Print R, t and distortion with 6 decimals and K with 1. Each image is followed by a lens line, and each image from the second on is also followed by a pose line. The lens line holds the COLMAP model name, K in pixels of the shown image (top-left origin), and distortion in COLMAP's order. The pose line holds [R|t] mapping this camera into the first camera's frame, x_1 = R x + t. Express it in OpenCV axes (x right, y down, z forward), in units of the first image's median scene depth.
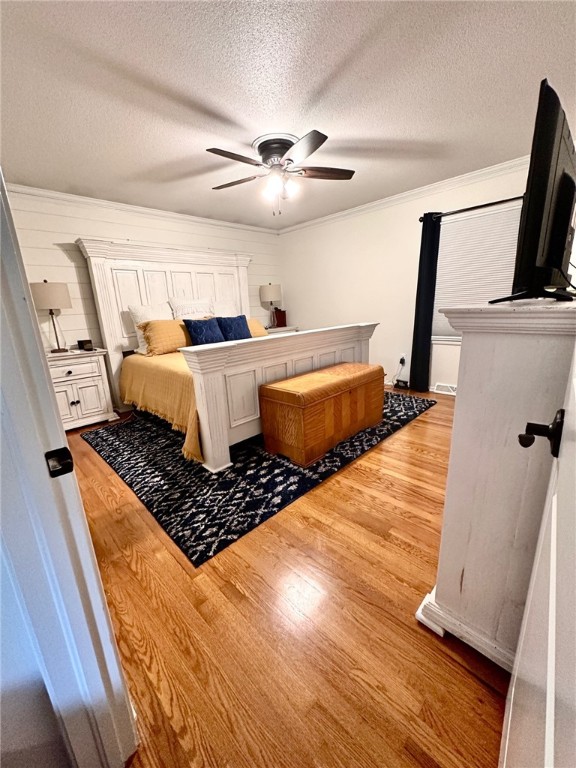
lens RADIAL K [[306.2, 0, 285.4], [0, 306.2, 383.7], [0, 0, 1]] dist [-0.006460, 0.000116]
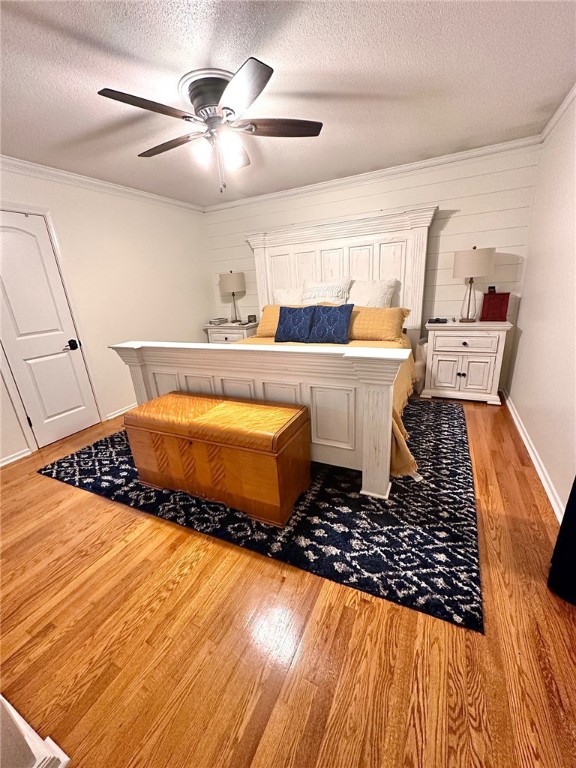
lens RADIAL K [[306.2, 0, 286.8], [0, 306.2, 384.6], [0, 0, 1]] dist [-0.006460, 0.000116]
pose [[0.332172, 0.319108, -0.887599, 0.941231], [-0.184372, 0.944846, 0.270690, -0.359315], [0.925024, 0.073733, 0.372686, 0.990908]]
